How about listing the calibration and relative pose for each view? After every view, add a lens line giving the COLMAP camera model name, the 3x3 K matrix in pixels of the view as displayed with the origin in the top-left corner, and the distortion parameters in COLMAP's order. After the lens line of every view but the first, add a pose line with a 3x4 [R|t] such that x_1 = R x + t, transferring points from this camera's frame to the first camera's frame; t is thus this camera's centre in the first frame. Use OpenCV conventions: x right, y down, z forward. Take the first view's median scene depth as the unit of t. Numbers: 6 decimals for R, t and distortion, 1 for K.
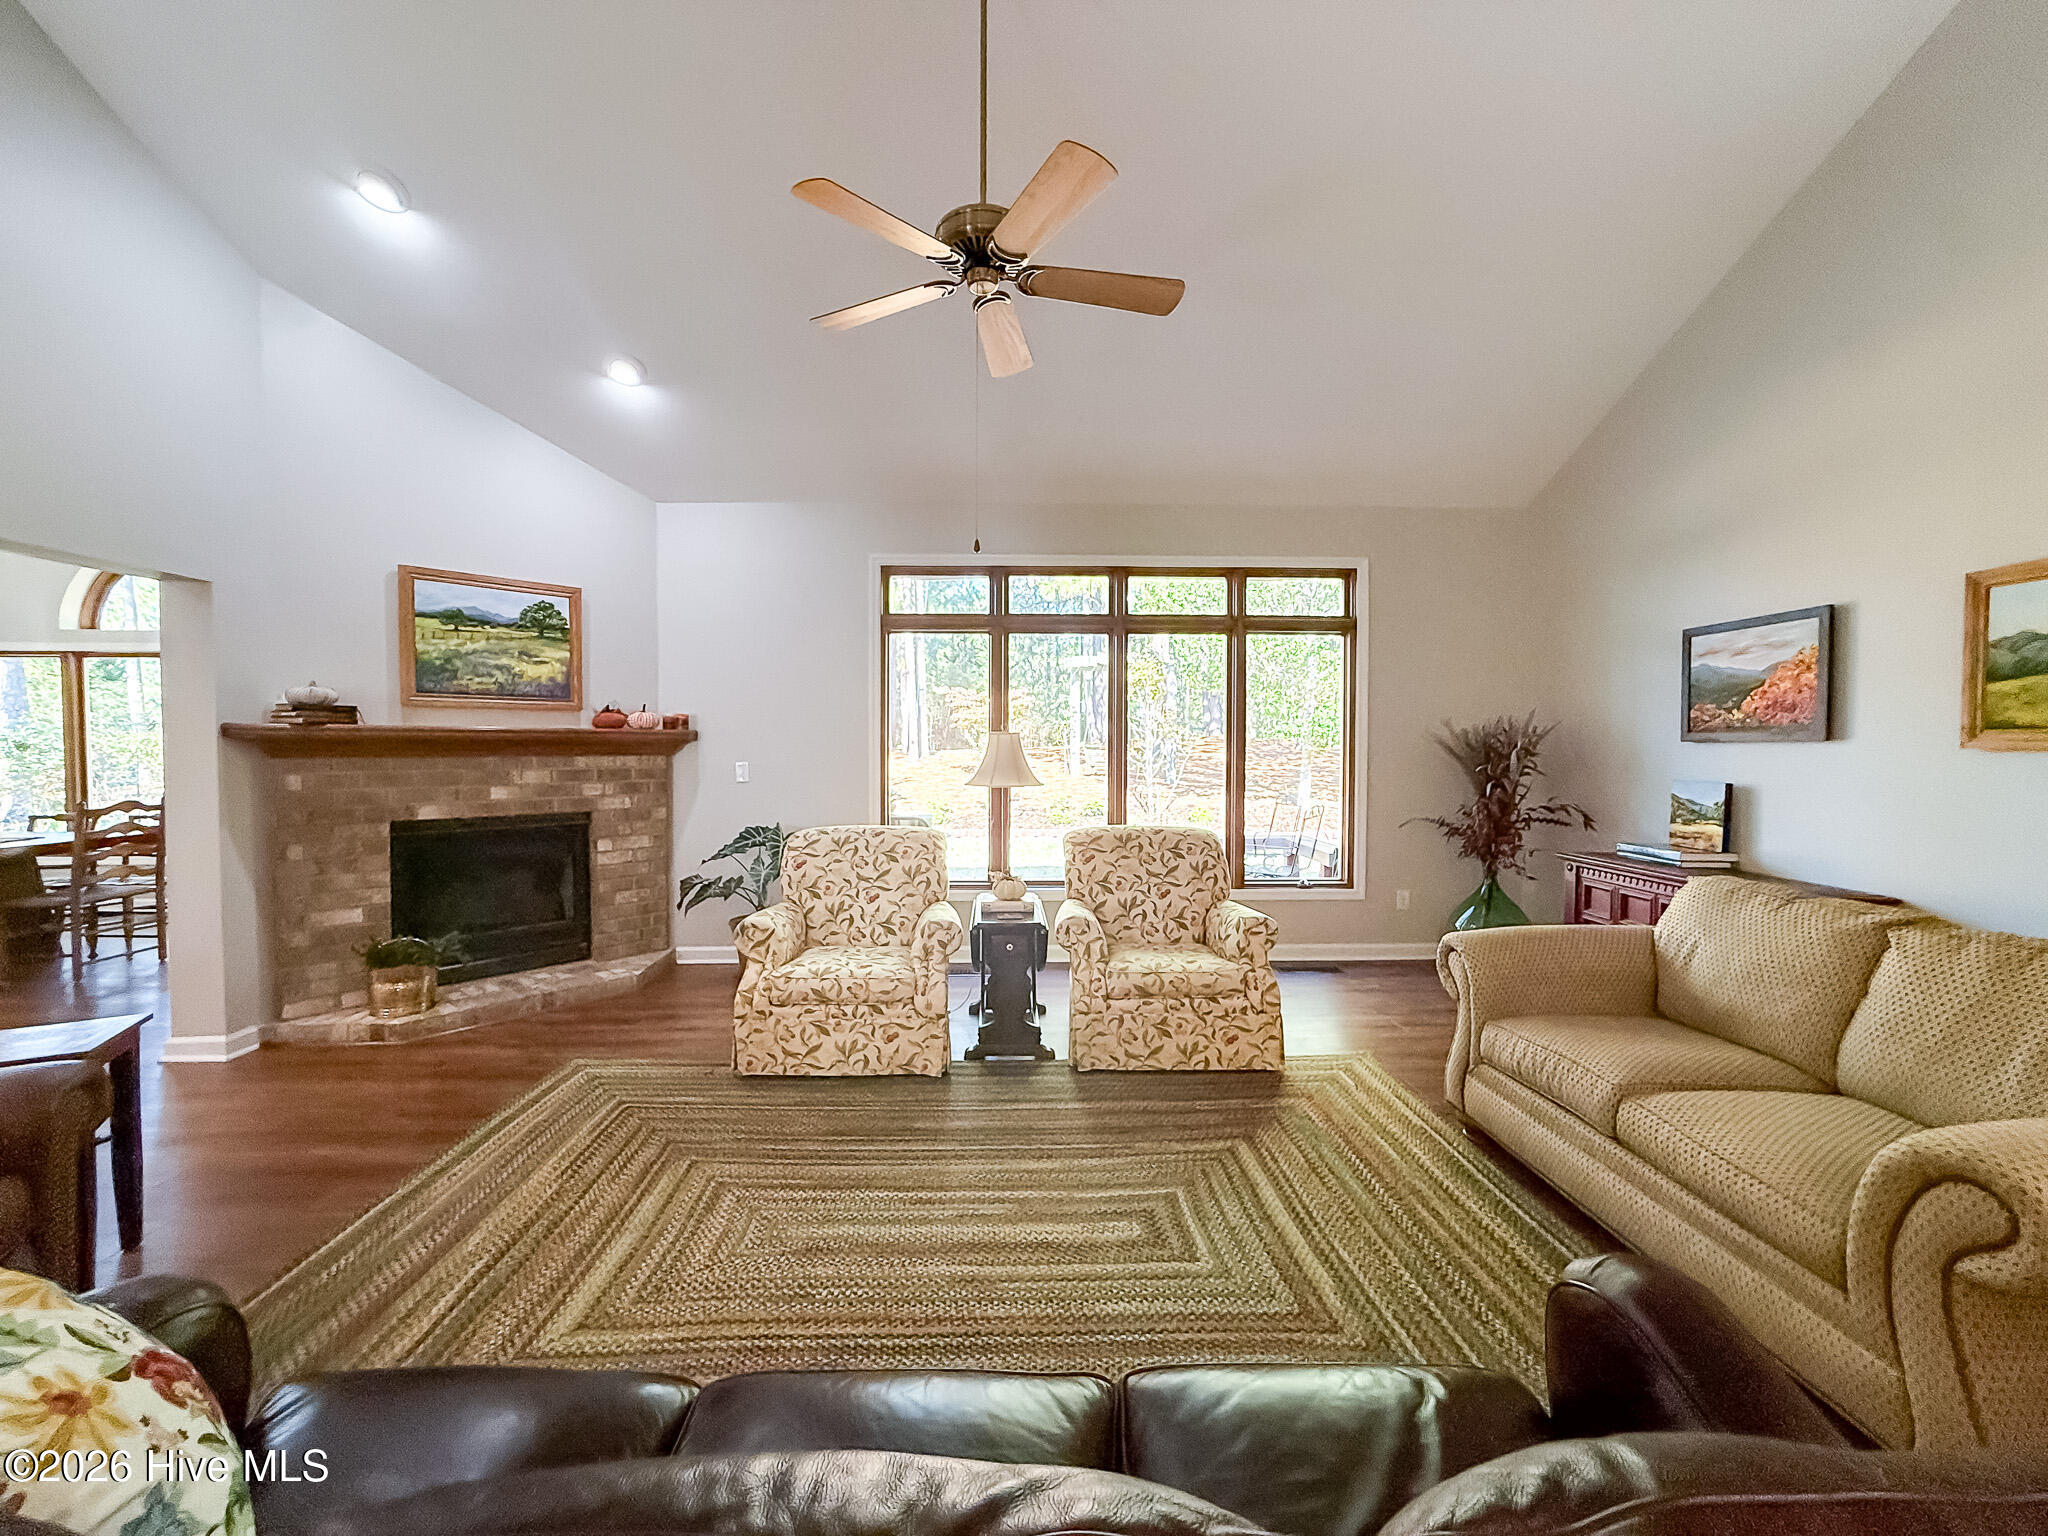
lens RADIAL K [[831.2, 0, 1009.2], [0, 831.2, 764.6], [0, 0, 1]] dist [-0.033651, 0.019721]
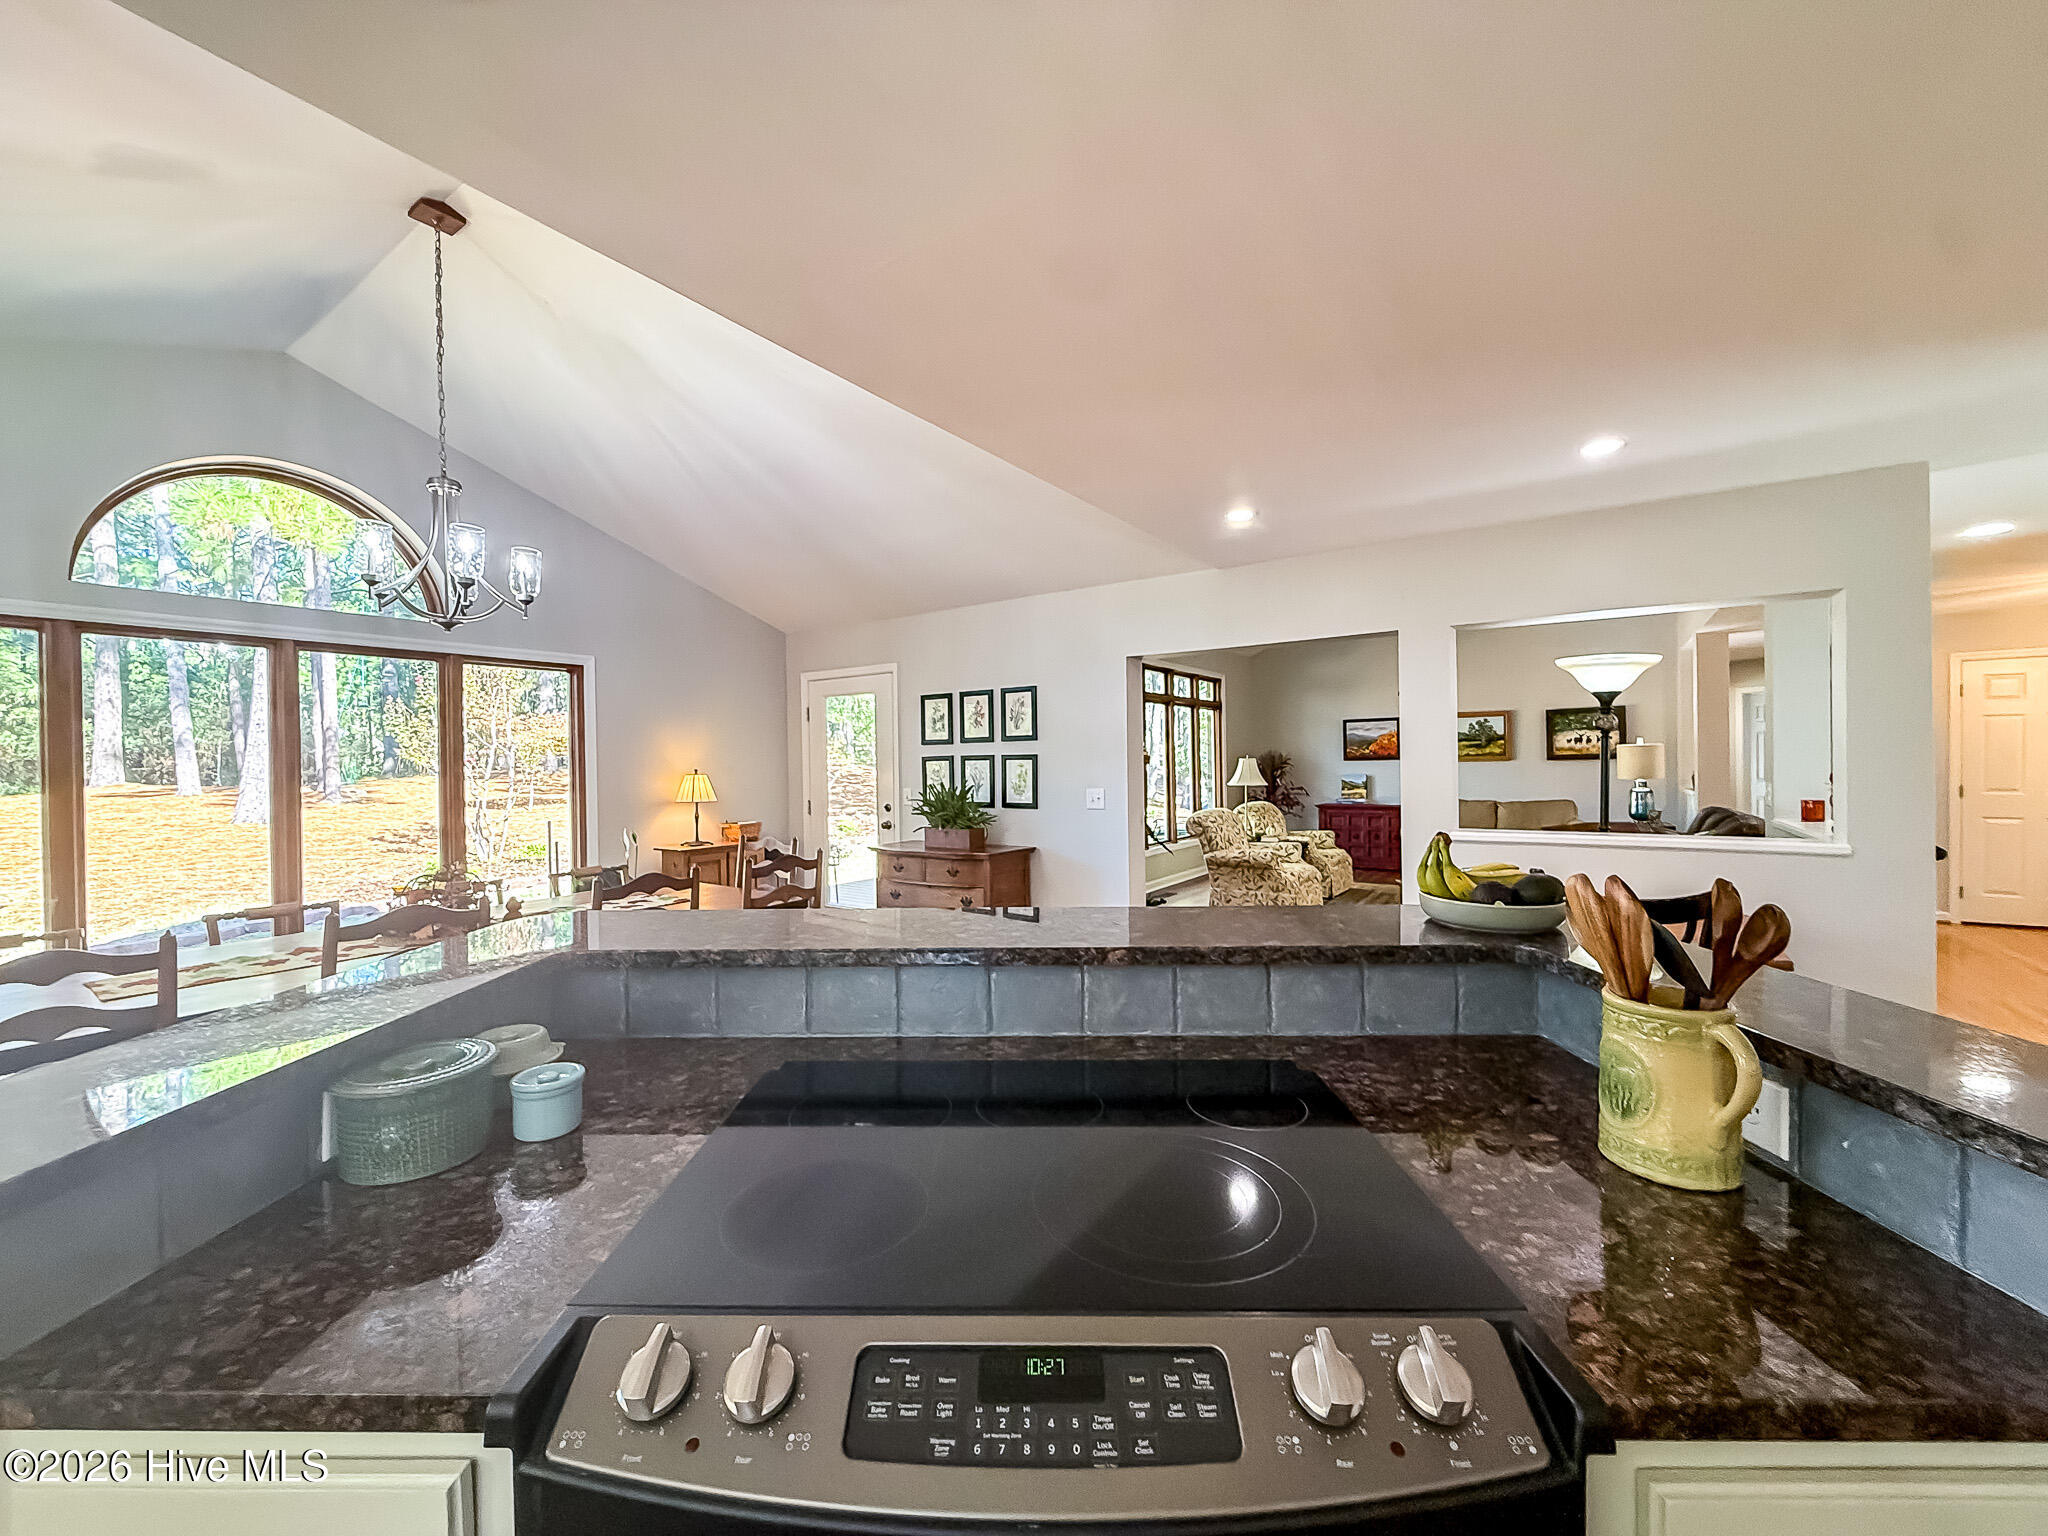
lens RADIAL K [[815.5, 0, 1020.0], [0, 815.5, 766.3], [0, 0, 1]] dist [-0.000475, 0.000259]
pose [[0.576736, -0.012497, 0.816835, -2.015390], [0.035892, 0.999305, -0.010054, -0.020125], [-0.816142, 0.035117, 0.576784, 0.307714]]
